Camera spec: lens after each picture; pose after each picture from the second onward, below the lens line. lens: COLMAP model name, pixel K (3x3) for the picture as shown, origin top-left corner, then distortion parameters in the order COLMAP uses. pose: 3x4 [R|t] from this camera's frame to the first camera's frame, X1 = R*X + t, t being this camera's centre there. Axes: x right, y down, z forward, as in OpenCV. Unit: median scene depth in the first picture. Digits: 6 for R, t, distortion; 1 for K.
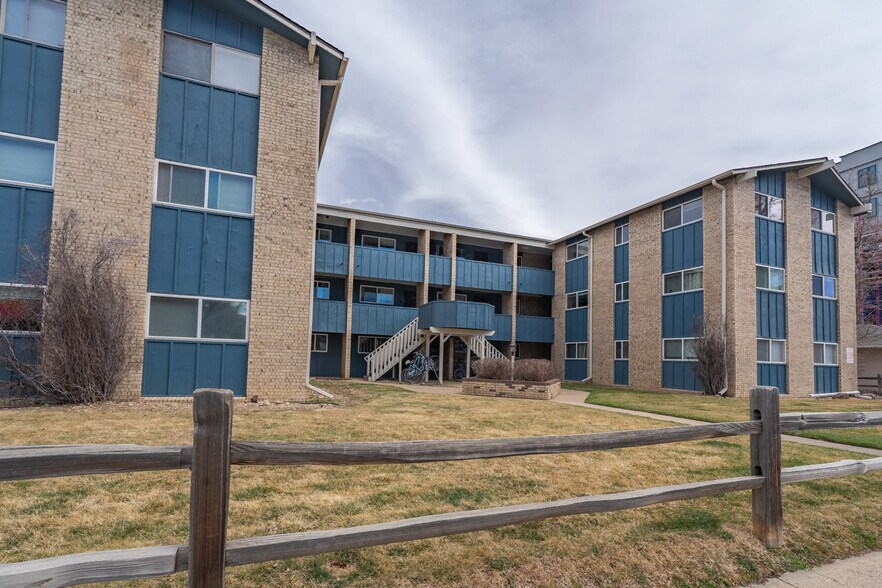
lens RADIAL K [[733.7, 0, 443.2], [0, 733.7, 295.3], [0, 0, 1]] dist [0.014684, -0.021679]
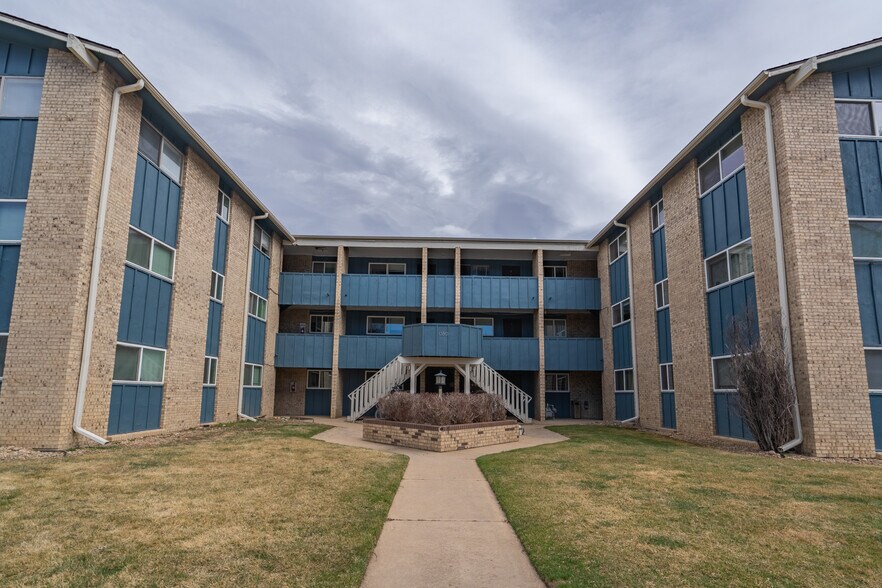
lens RADIAL K [[576.8, 0, 442.8], [0, 576.8, 290.2], [0, 0, 1]] dist [0.002662, -0.001752]
pose [[0.847949, -0.108959, -0.518759, 0.363482], [0.059550, 0.992032, -0.111025, 0.041858], [0.526722, 0.063252, 0.847681, 0.432562]]
